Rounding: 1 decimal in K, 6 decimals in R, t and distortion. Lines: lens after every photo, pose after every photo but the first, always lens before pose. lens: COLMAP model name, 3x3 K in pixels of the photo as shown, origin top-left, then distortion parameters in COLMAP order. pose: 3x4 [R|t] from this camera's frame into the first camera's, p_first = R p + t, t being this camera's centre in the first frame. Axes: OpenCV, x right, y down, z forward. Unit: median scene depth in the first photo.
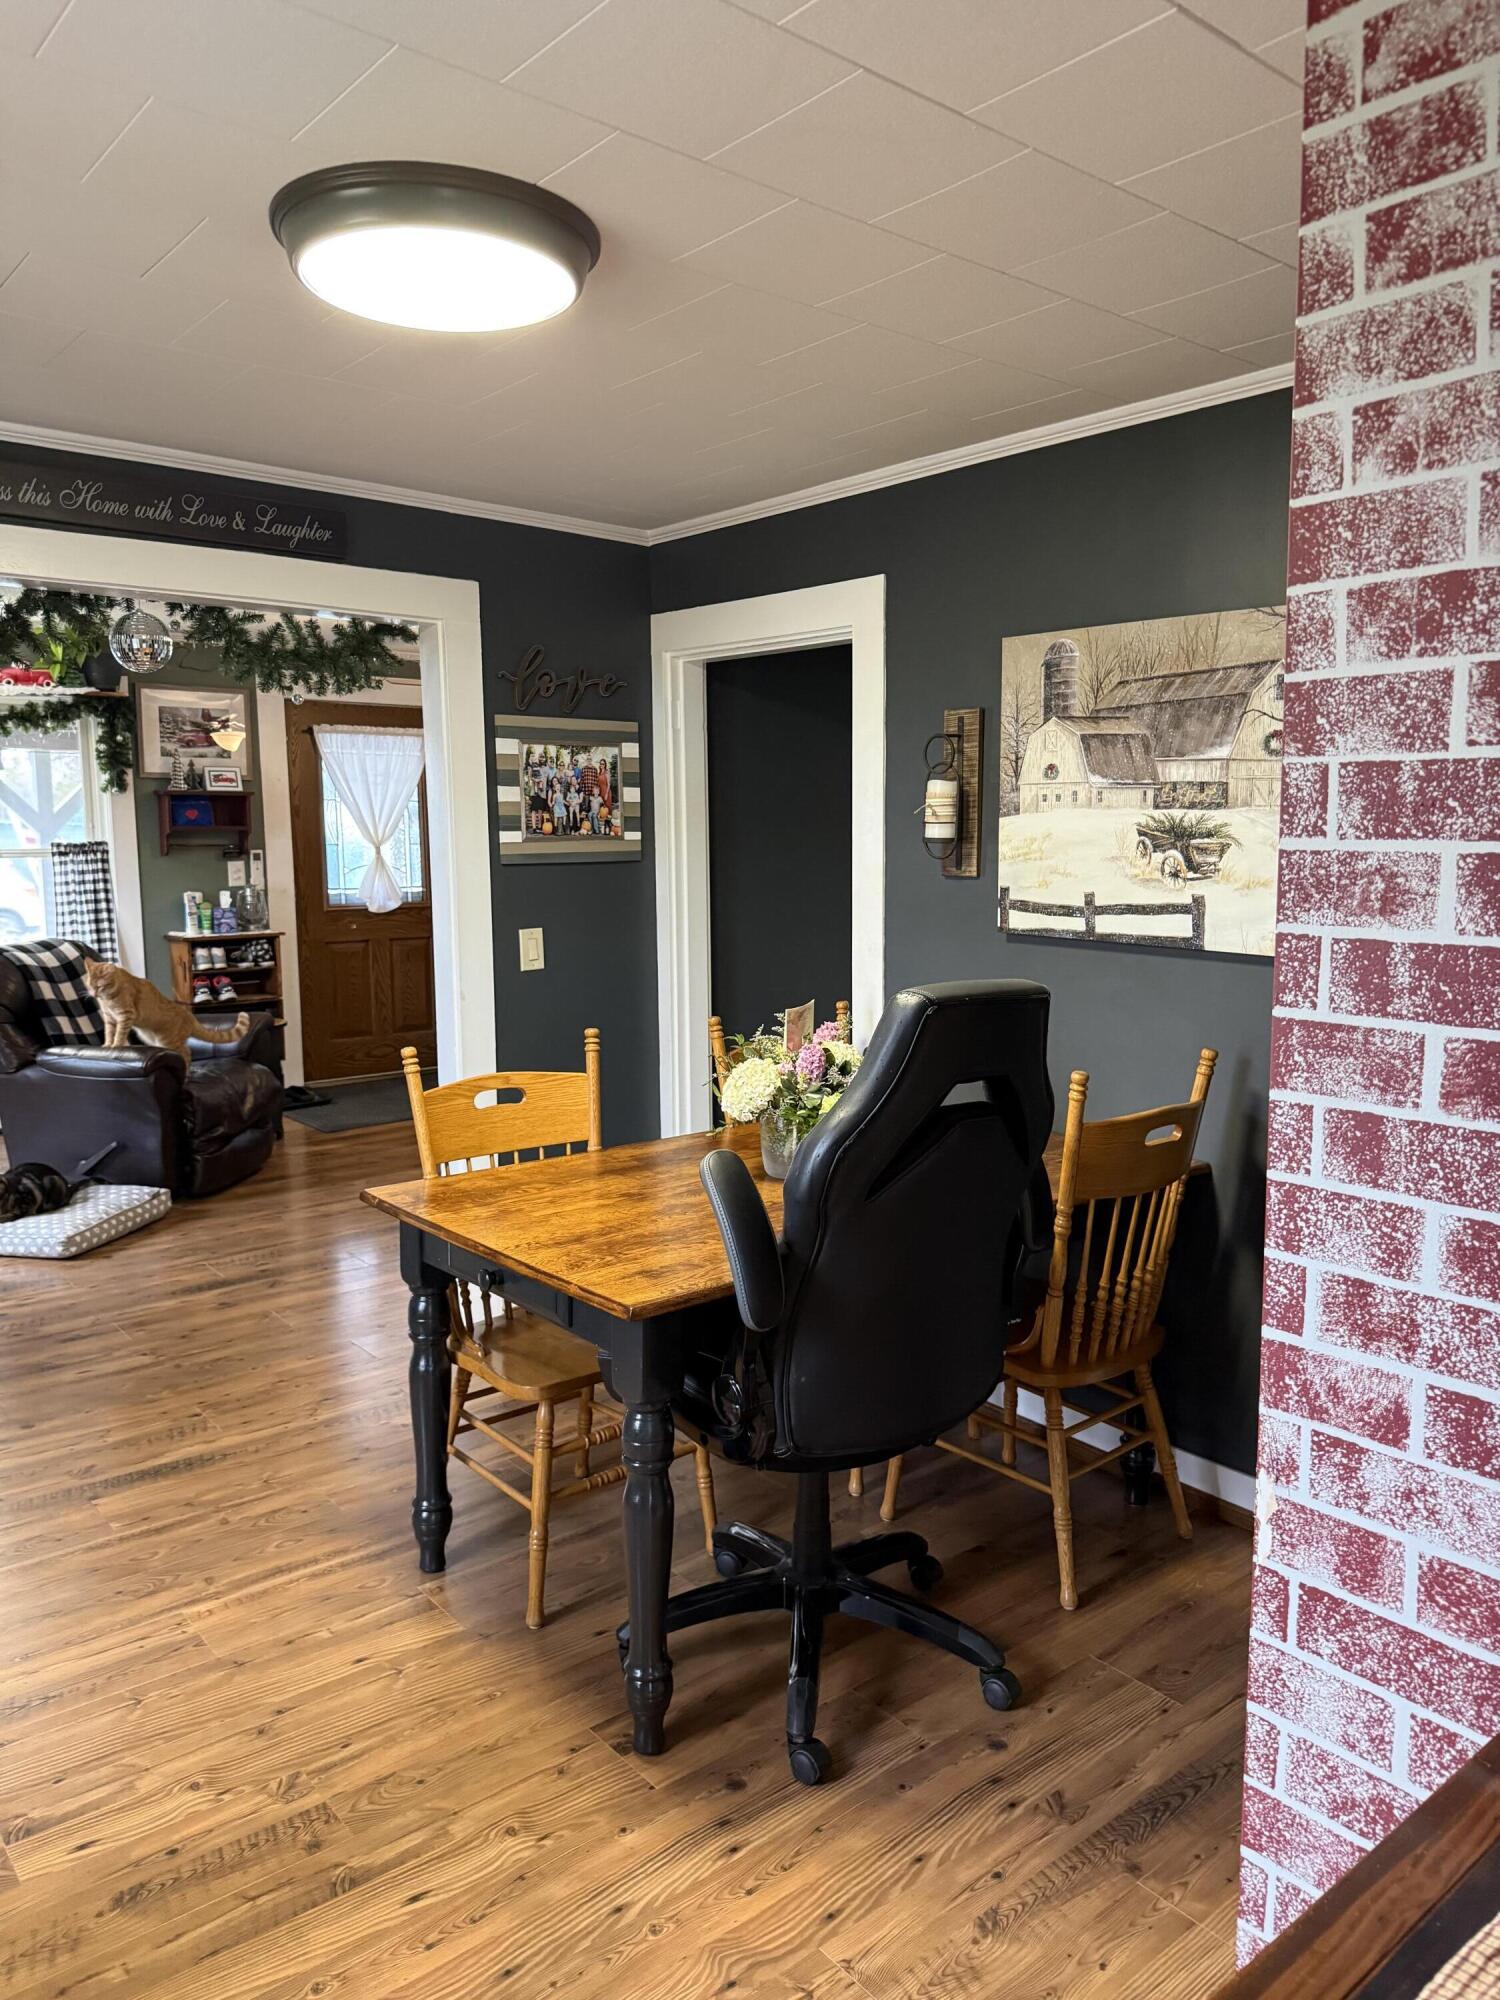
lens RADIAL K [[1429.9, 0, 749.9], [0, 1429.9, 997.5], [0, 0, 1]] dist [0.006543, -0.002497]
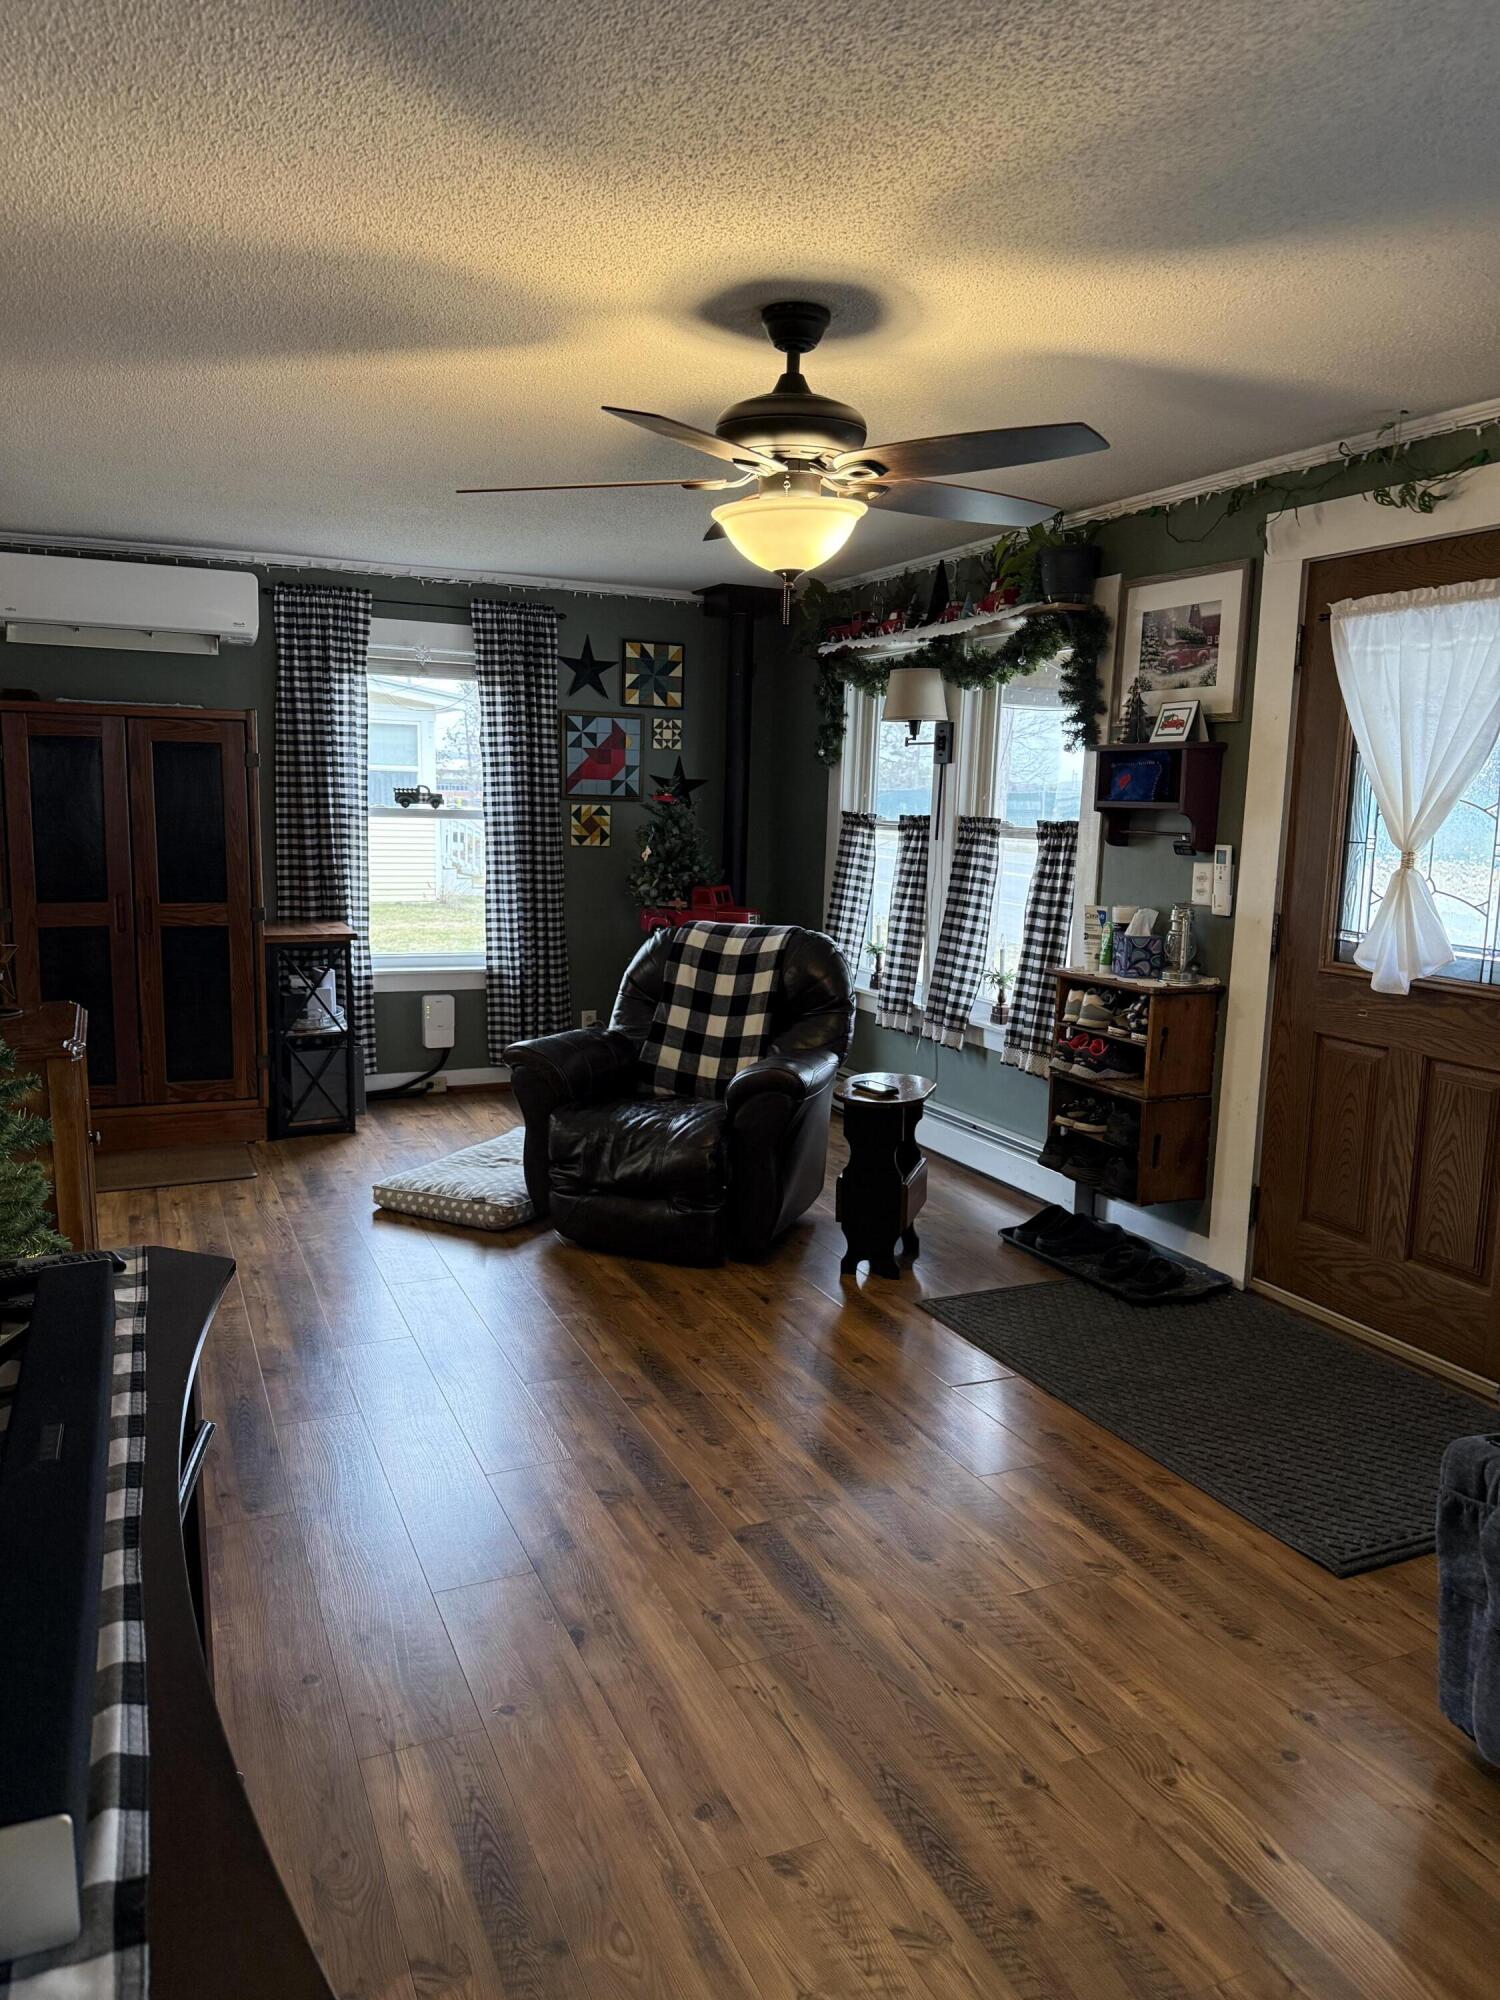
lens RADIAL K [[1429.9, 0, 749.0], [0, 1429.9, 1013.2], [0, 0, 1]] dist [0.006543, -0.002497]
pose [[-0.276175, 0.128878, -0.952427, 0.268828], [-0.150187, 0.973008, 0.175212, -0.114294], [0.949300, 0.191431, -0.249365, 1.019904]]
